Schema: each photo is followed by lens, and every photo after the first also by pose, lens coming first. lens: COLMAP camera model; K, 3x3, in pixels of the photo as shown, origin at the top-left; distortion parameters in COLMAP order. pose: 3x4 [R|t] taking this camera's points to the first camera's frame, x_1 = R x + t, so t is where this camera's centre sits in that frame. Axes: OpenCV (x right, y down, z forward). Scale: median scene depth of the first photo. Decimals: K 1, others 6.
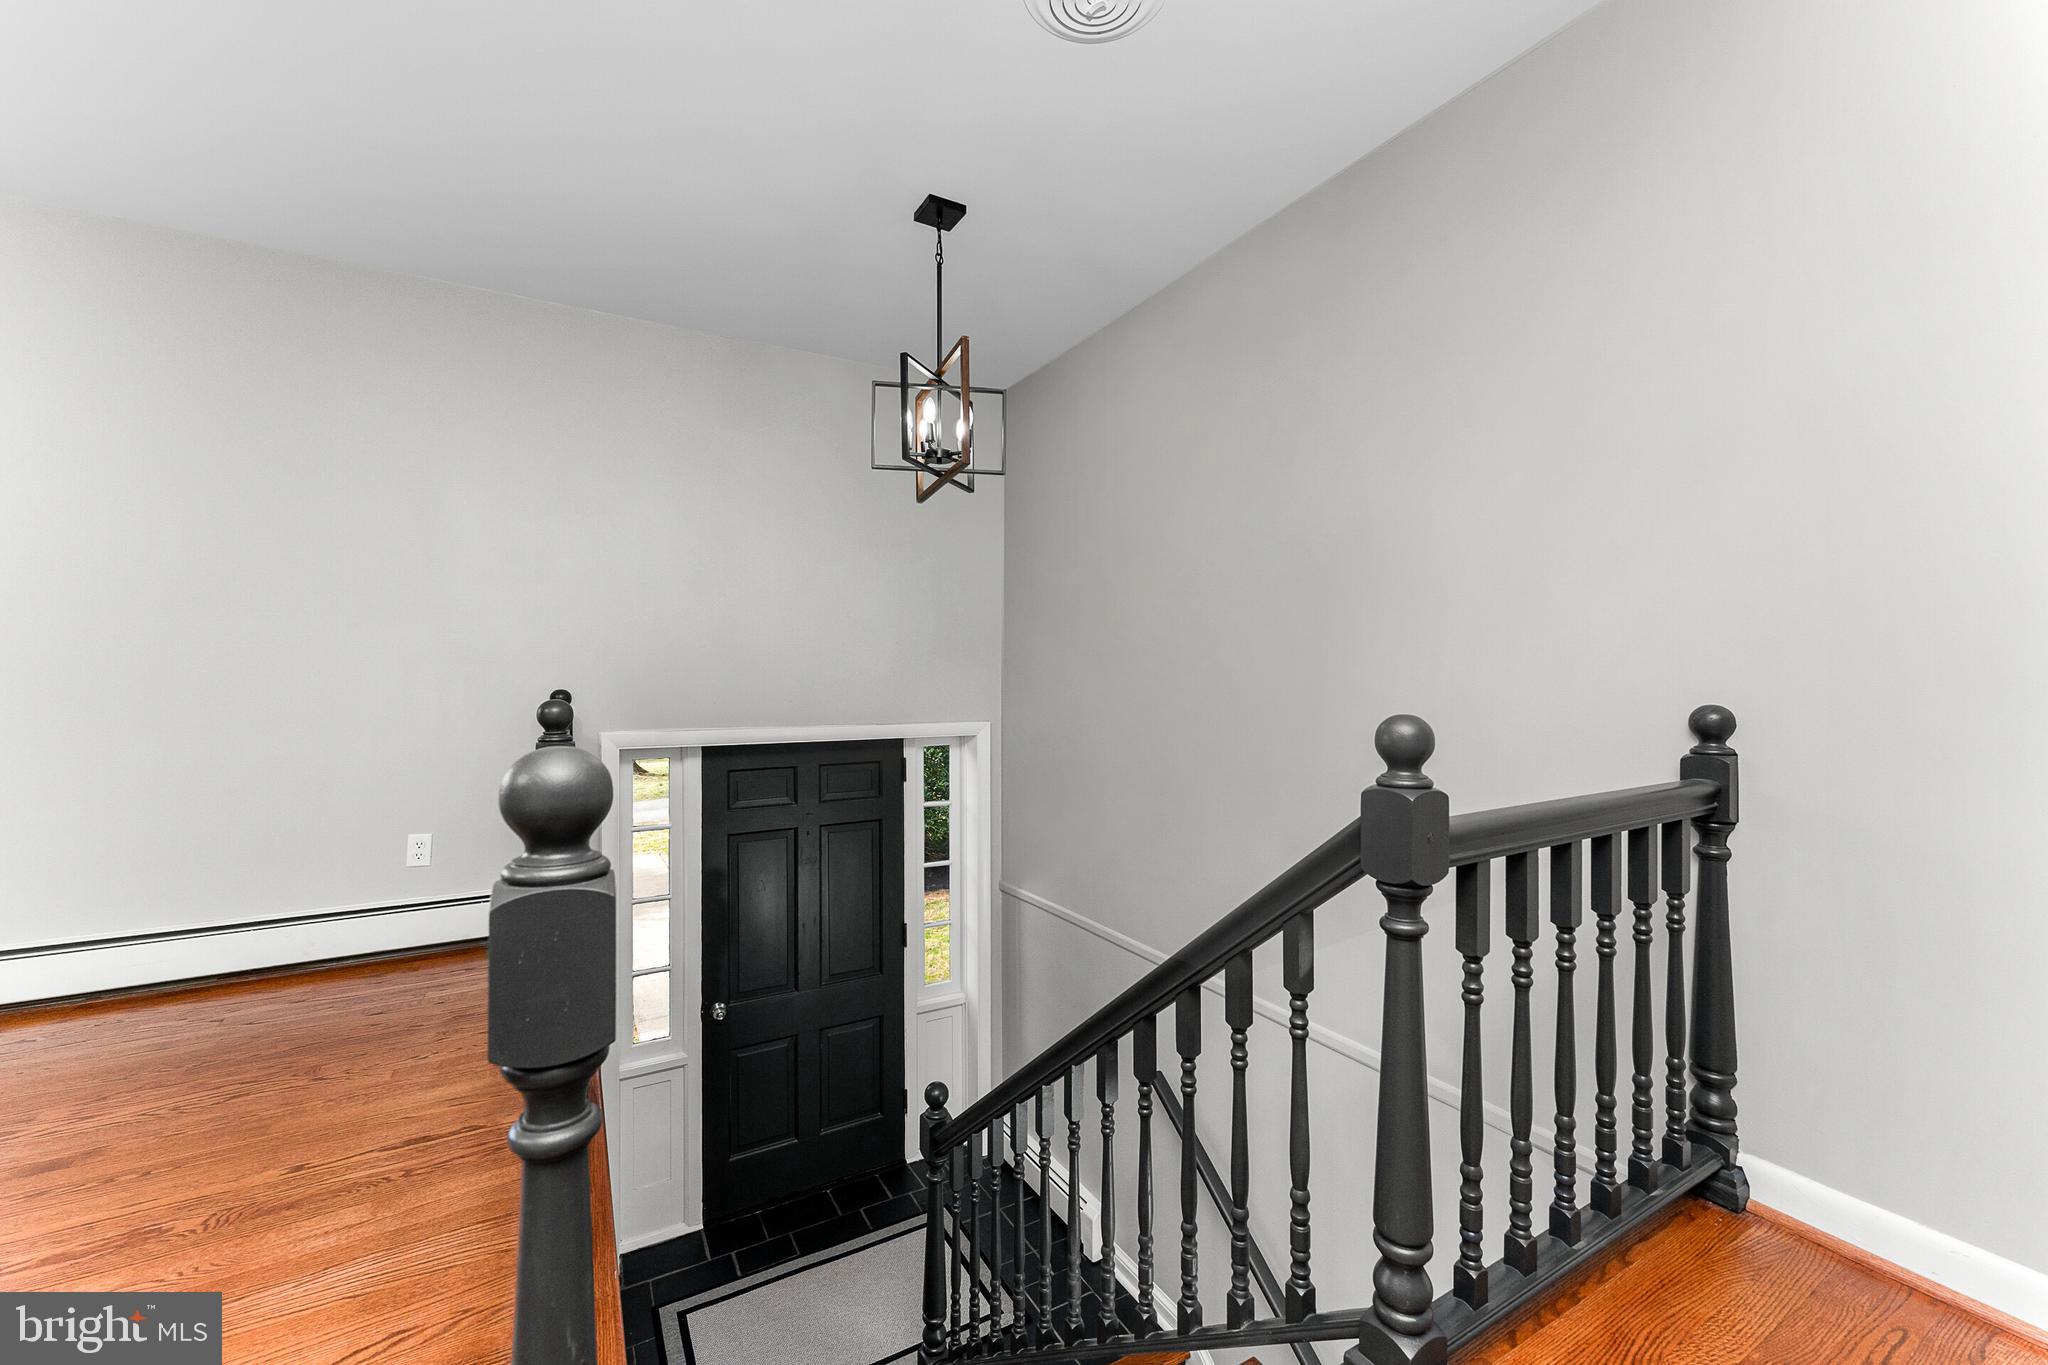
lens RADIAL K [[823.8, 0, 1031.1], [0, 823.8, 677.3], [0, 0, 1]] dist [0.003635, -0.000605]
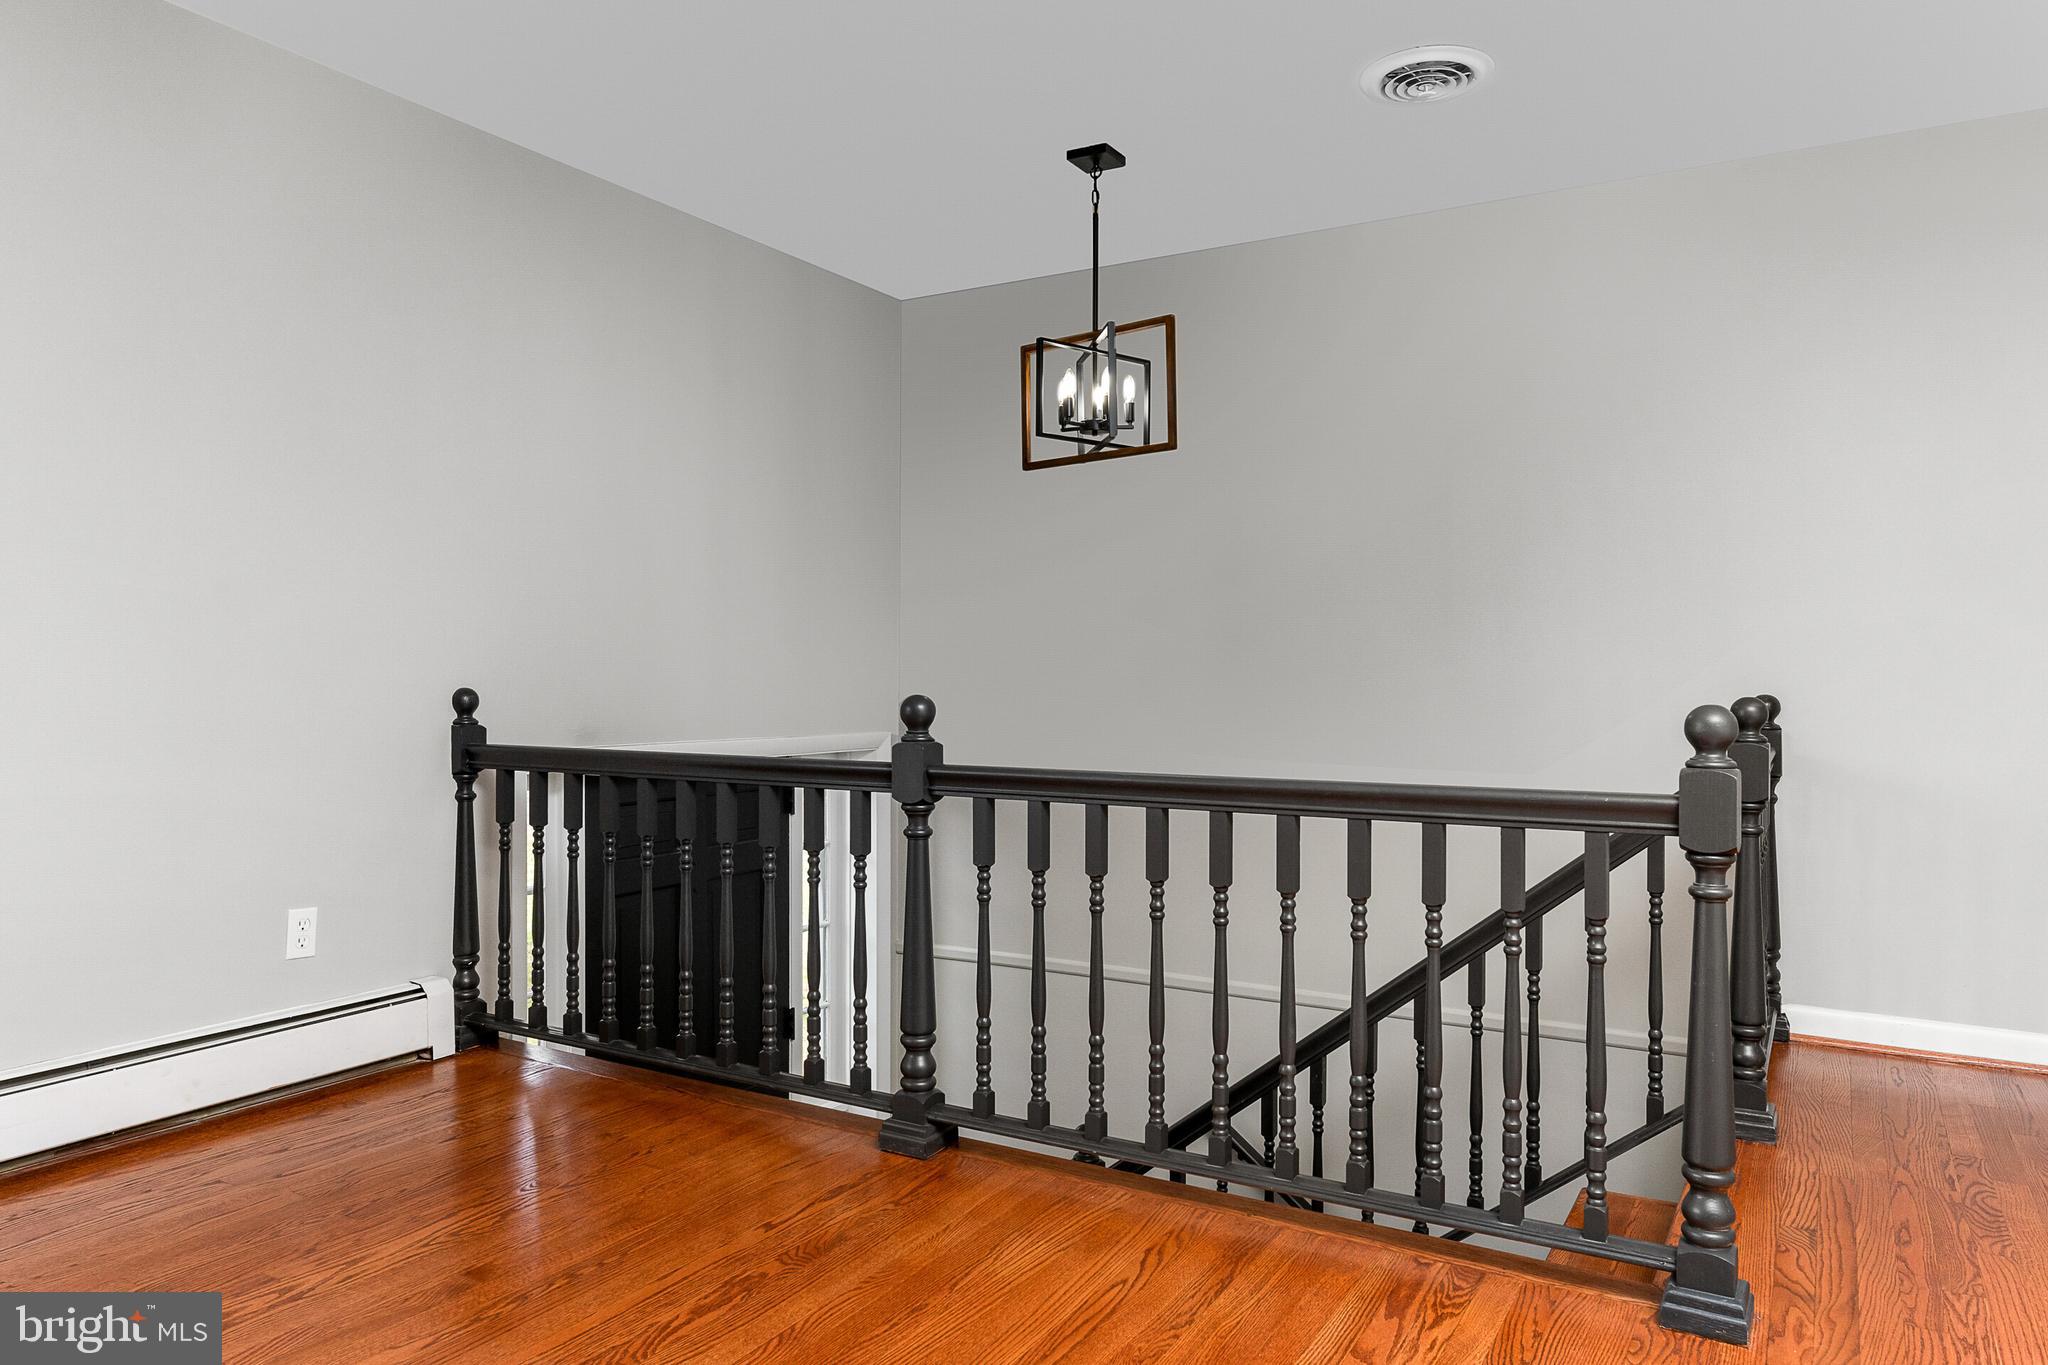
lens RADIAL K [[1374.9, 0, 1024.0], [0, 1374.9, 682.5], [0, 0, 1]] dist [-0.000965, 0.000327]
pose [[0.871107, 0.001925, 0.491089, -0.922733], [-0.002733, 0.999996, 0.000928, 0.009293], [-0.491085, -0.002150, 0.871109, -0.273770]]
